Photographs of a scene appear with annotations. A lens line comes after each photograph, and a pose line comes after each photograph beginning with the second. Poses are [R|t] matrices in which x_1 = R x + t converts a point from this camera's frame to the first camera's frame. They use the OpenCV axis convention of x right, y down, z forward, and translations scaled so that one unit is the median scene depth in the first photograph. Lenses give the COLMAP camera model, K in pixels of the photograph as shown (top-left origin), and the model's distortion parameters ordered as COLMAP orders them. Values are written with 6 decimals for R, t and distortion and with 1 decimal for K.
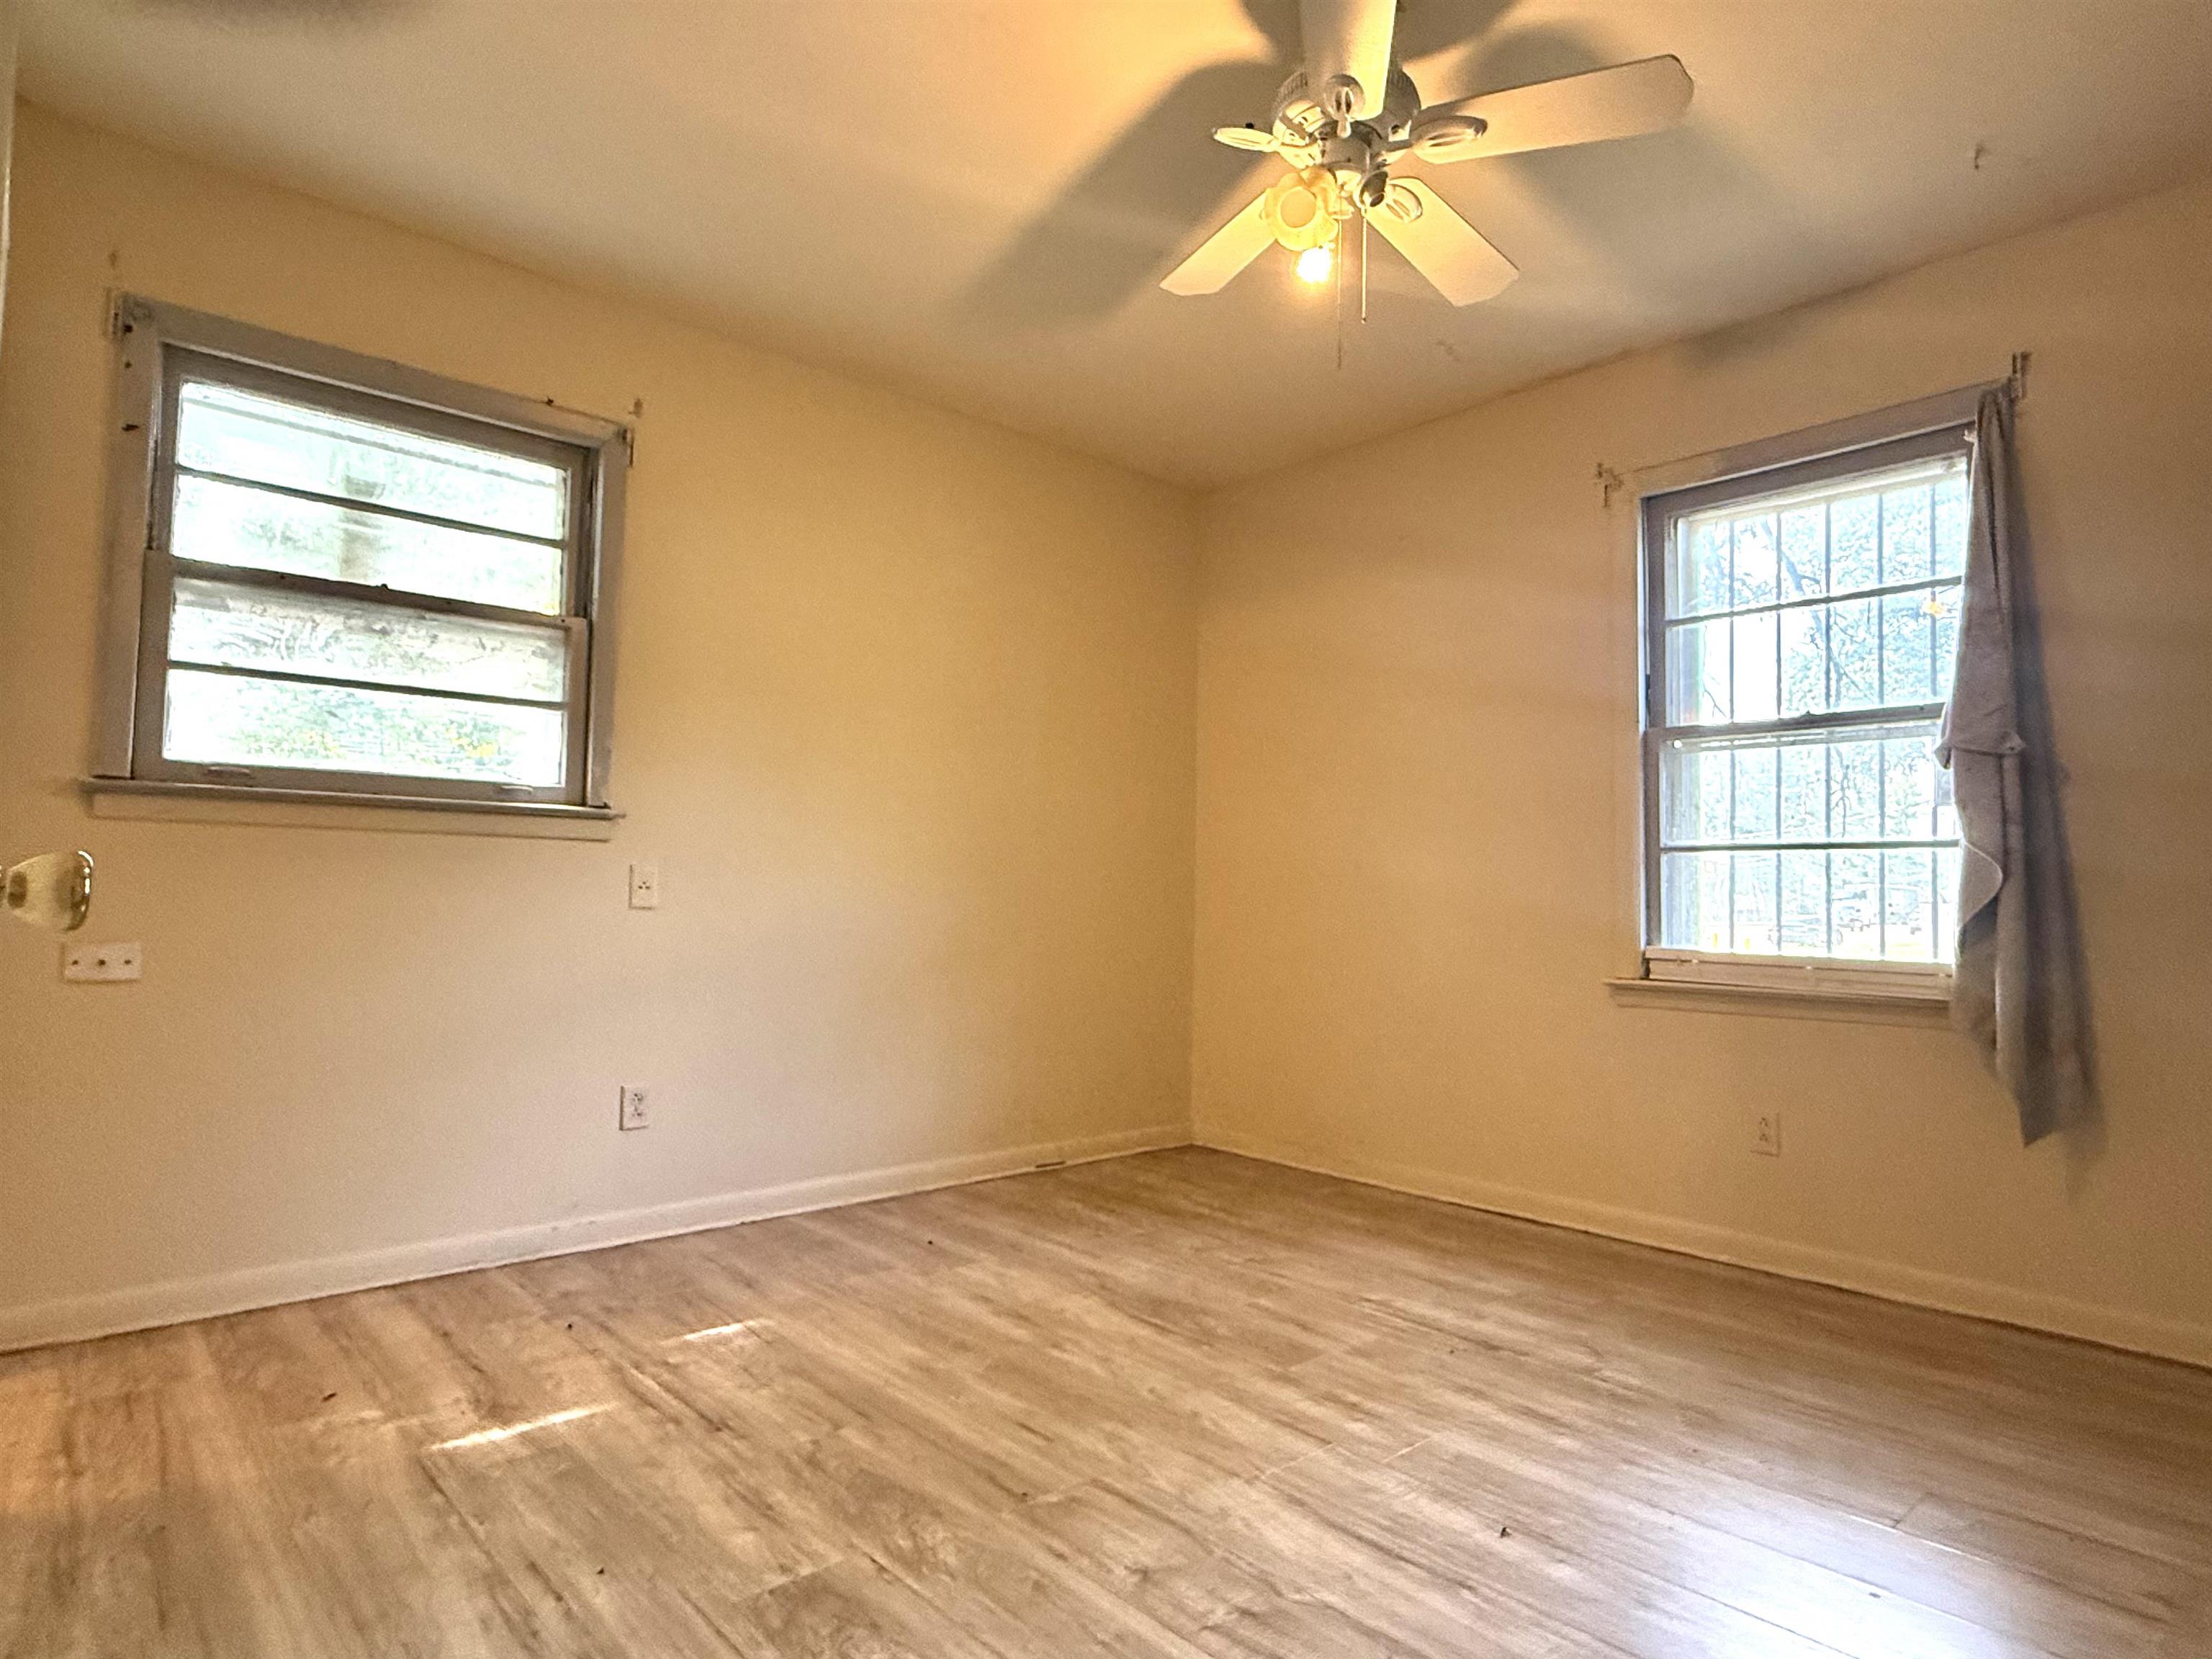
lens RADIAL K [[1237.9, 0, 1106.4], [0, 1237.9, 827.6], [0, 0, 1]] dist [-0.000614, -0.000659]
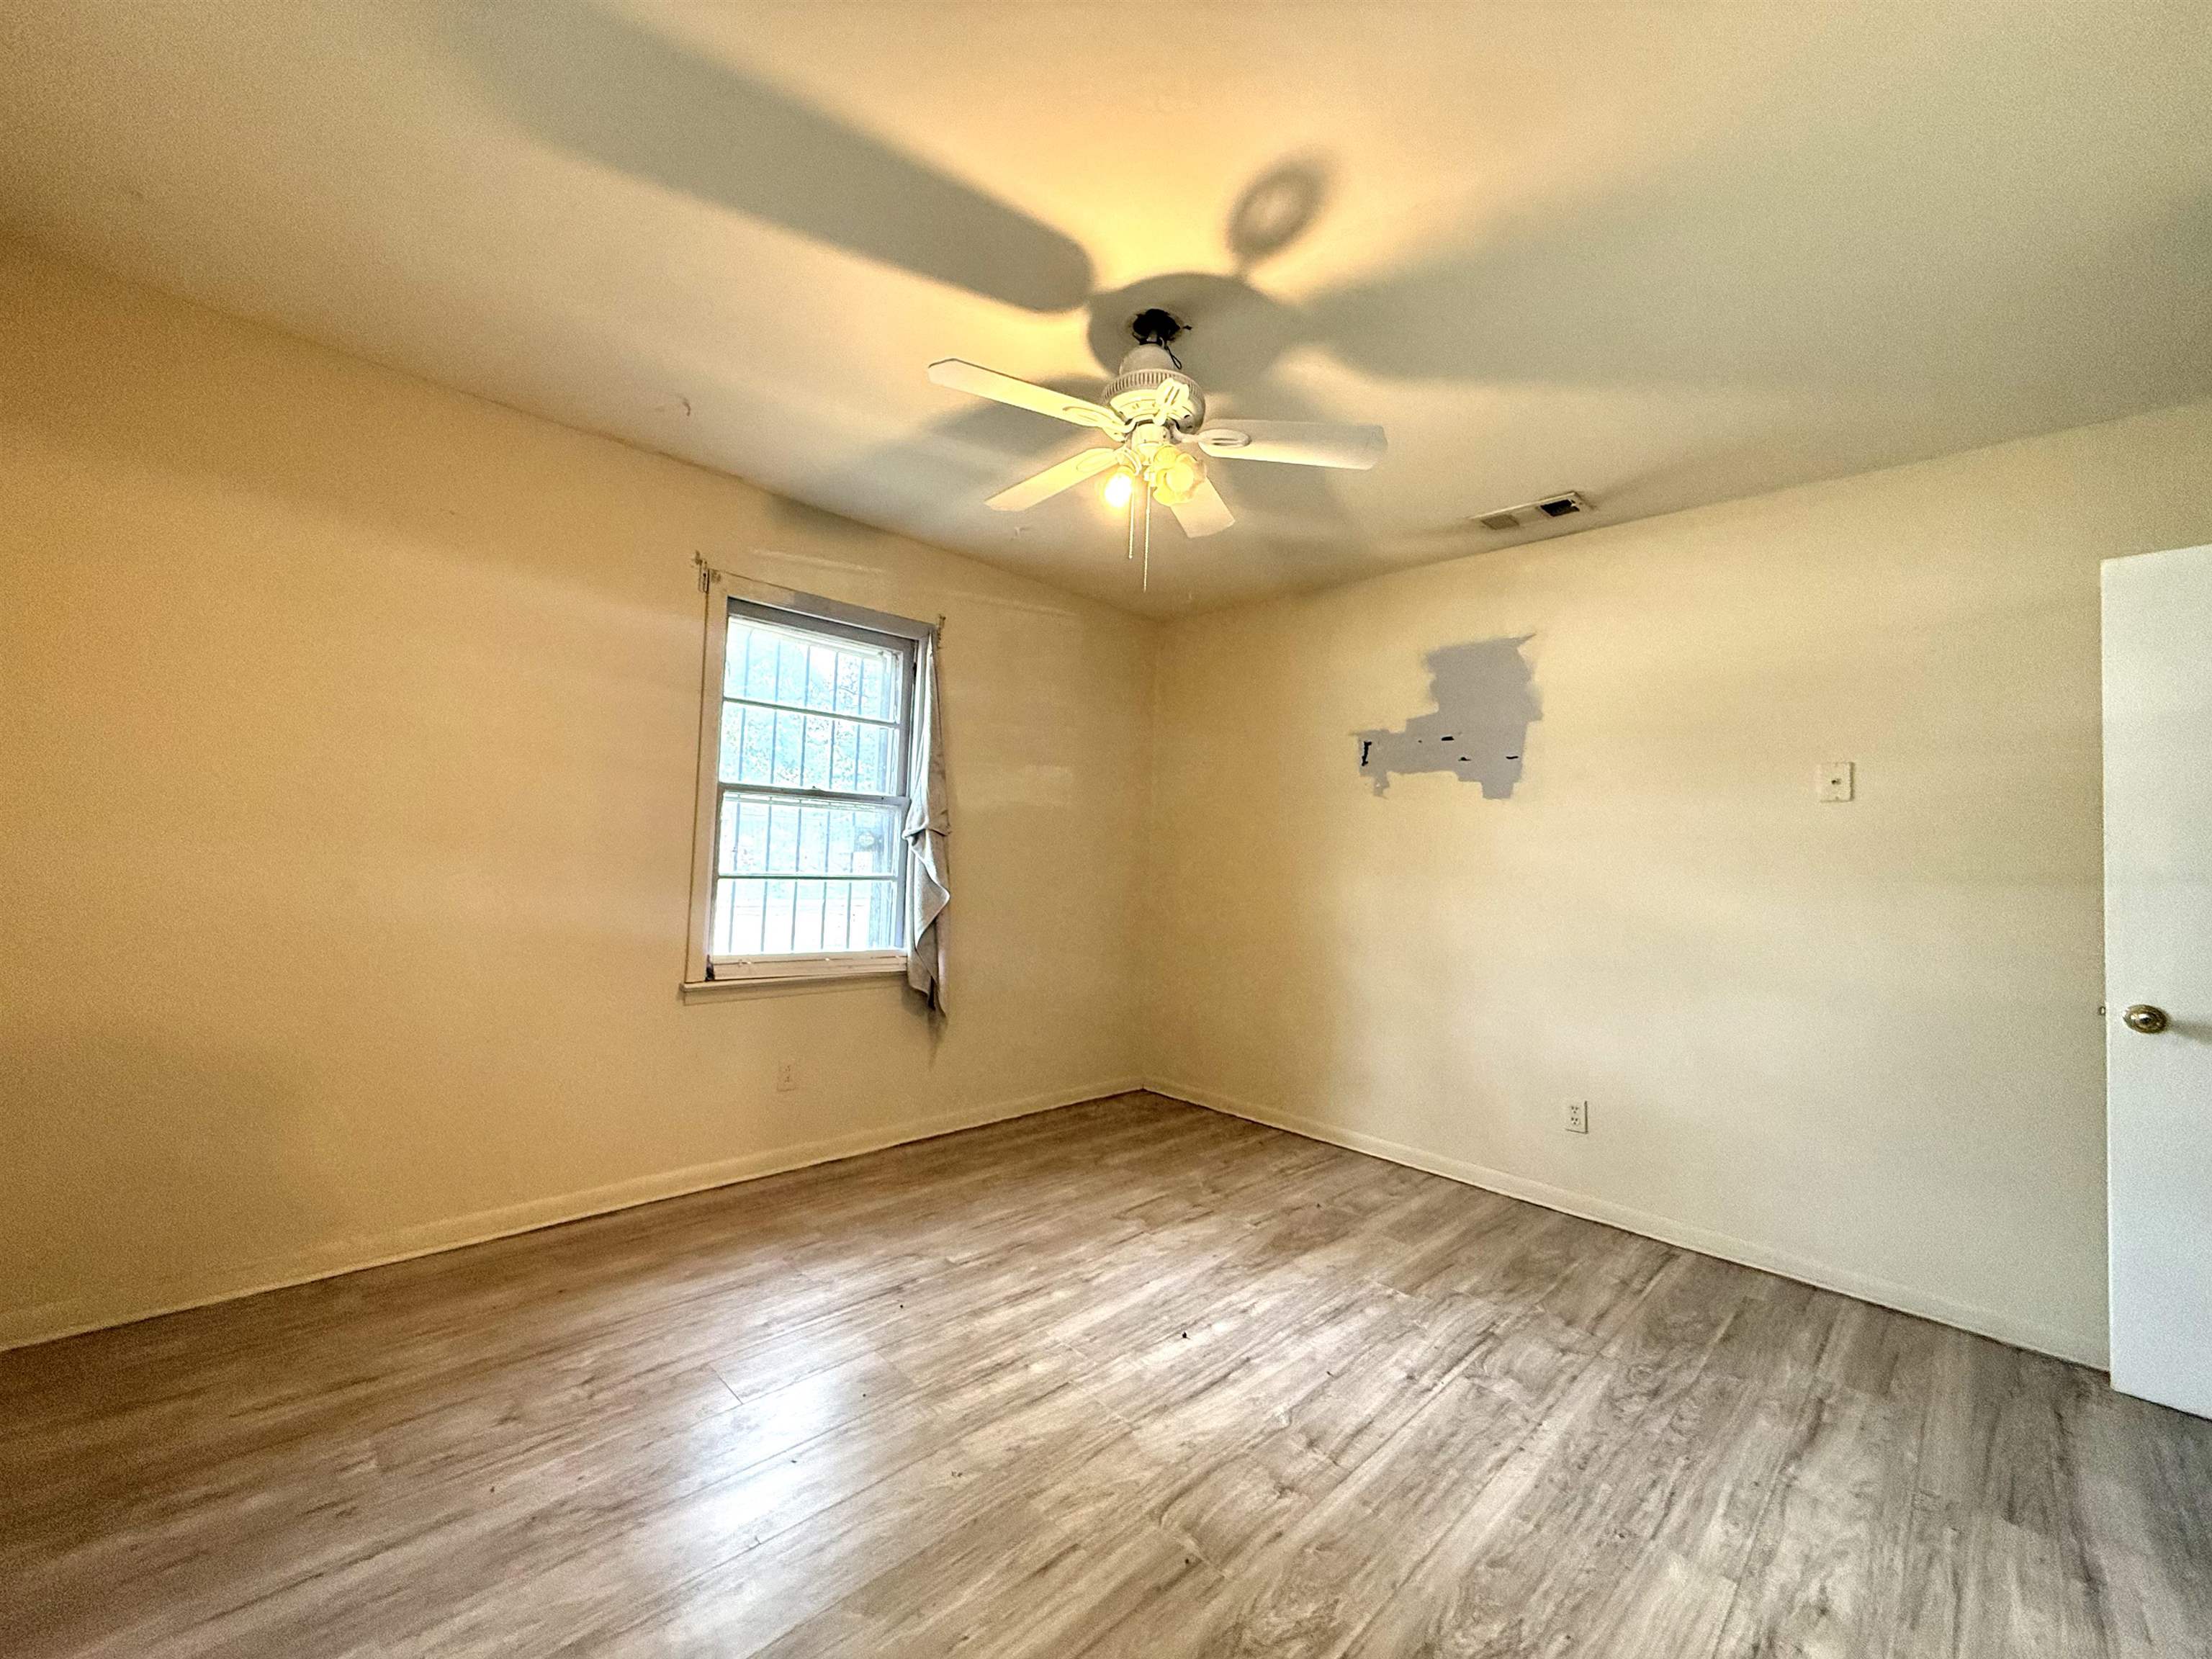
lens RADIAL K [[880.3, 0, 1105.3], [0, 880.3, 837.4], [0, 0, 1]] dist [0.001499, -0.000003]
pose [[-0.052334, 0.007101, 0.998604, -0.652408], [-0.097452, 0.995166, -0.012184, -0.069099], [-0.993863, -0.097953, -0.051389, 0.897668]]
